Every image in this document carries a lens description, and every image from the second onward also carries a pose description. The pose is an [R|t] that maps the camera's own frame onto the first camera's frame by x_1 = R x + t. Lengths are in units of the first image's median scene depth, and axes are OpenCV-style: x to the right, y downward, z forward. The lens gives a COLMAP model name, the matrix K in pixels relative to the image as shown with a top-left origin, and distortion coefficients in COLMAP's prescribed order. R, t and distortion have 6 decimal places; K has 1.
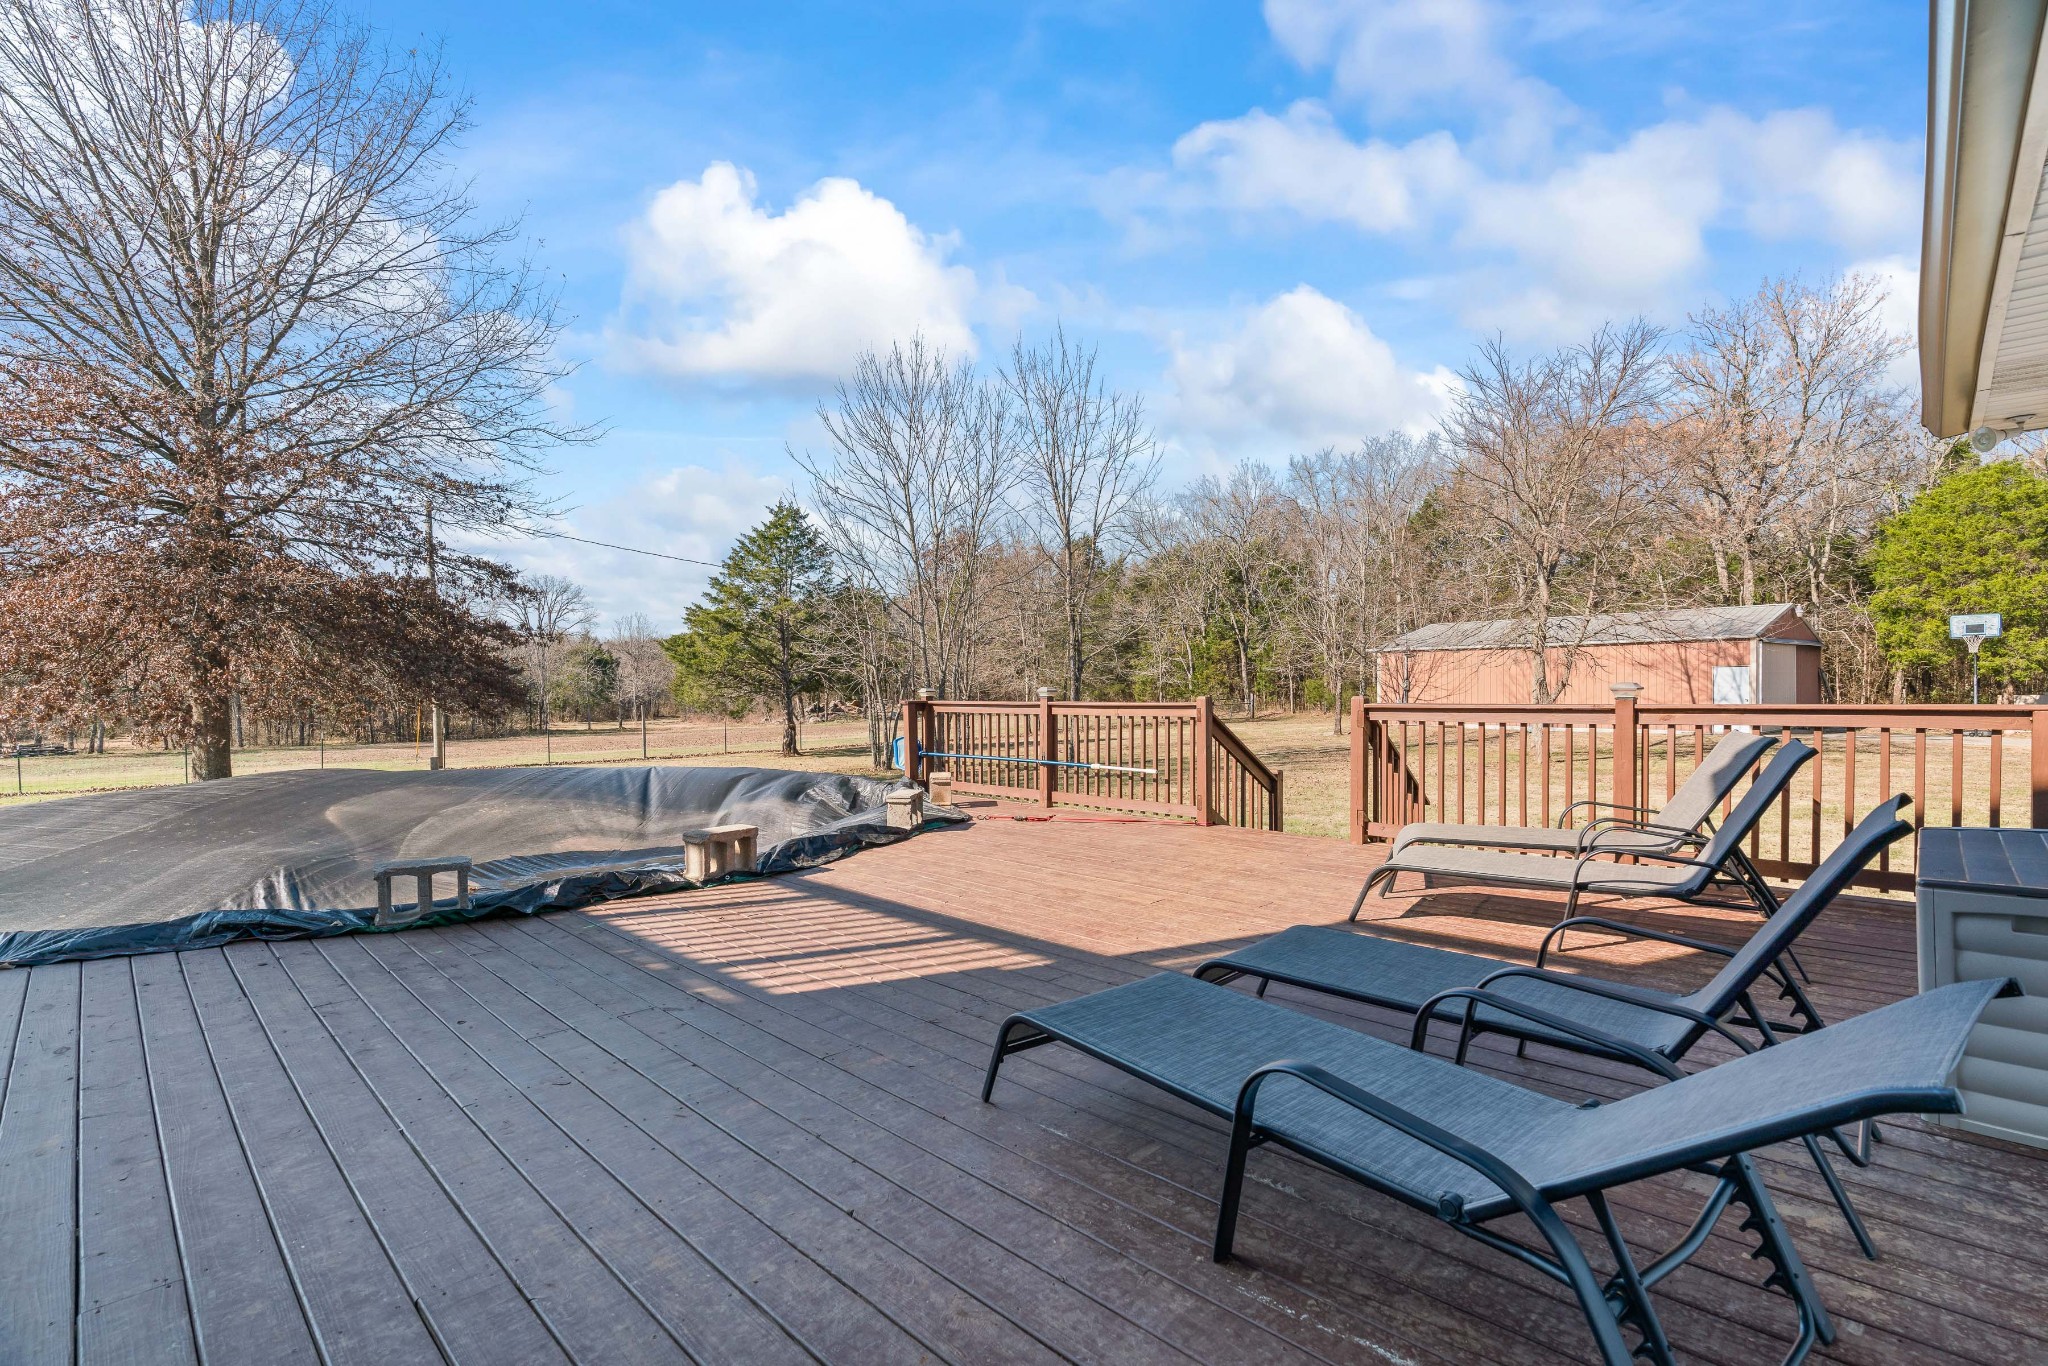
lens RADIAL K [[929.3, 0, 1033.3], [0, 929.3, 688.0], [0, 0, 1]] dist [0.012500, -0.000188]
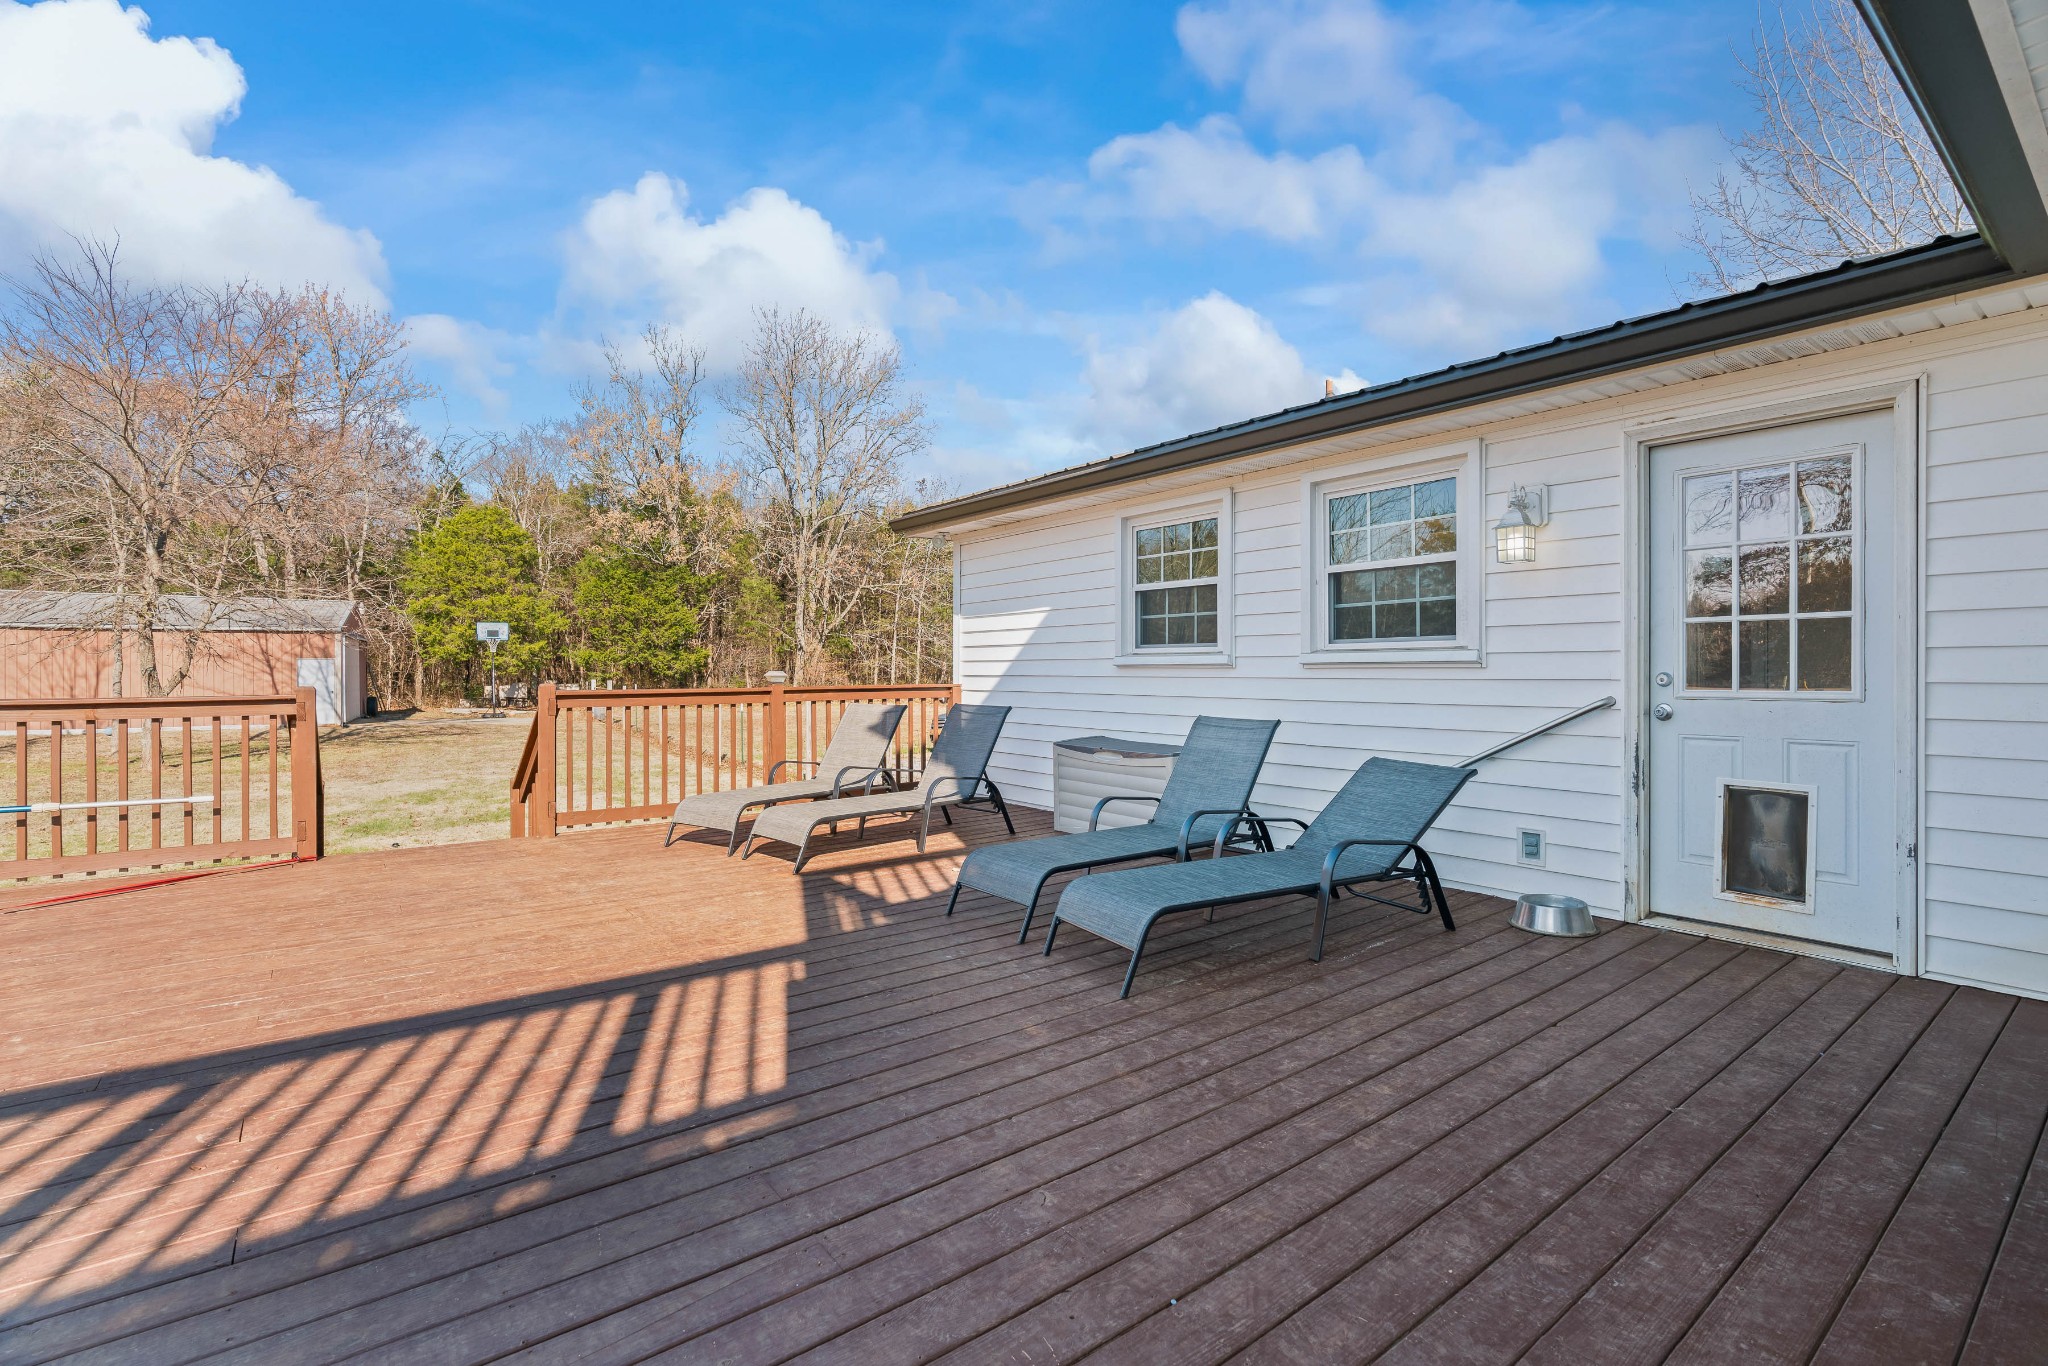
lens RADIAL K [[929.3, 0, 1015.7], [0, 929.3, 680.6], [0, 0, 1]] dist [0.012500, -0.000188]
pose [[0.137945, -0.000363, 0.990440, -0.153004], [0.002394, 0.999997, 0.000033, 0.002331], [-0.990437, 0.002367, 0.137945, 0.114289]]
